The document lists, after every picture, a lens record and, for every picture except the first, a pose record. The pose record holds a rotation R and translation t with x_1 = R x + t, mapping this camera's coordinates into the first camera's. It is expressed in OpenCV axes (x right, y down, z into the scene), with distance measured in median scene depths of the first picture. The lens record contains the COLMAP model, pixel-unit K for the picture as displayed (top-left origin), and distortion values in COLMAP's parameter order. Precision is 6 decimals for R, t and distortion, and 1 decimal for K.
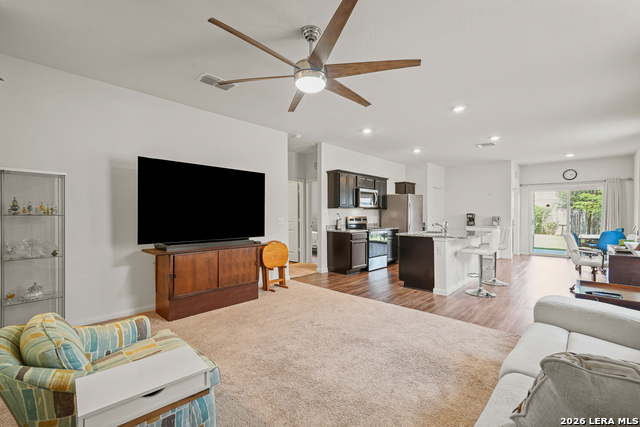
lens RADIAL K [[282.9, 0, 319.3], [0, 282.9, 217.6], [0, 0, 1]] dist [0.006959, 0.000713]
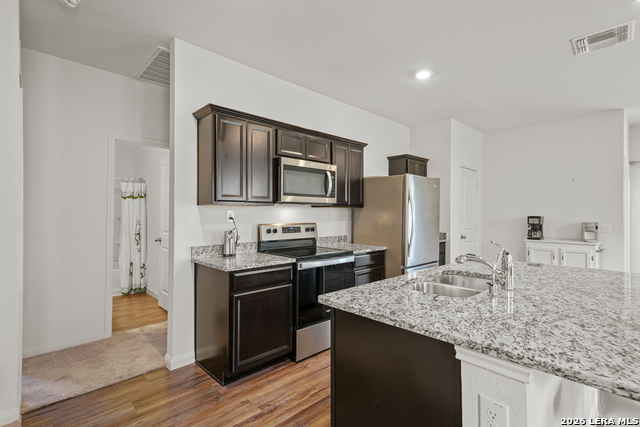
lens RADIAL K [[312.0, 0, 321.8], [0, 312.0, 213.1], [0, 0, 1]] dist [-0.004122, -0.001184]
pose [[0.999071, 0.002821, -0.043012, 0.203786], [-0.003156, 0.999965, -0.007731, -0.016085], [0.042989, 0.007860, 0.999045, 0.498437]]
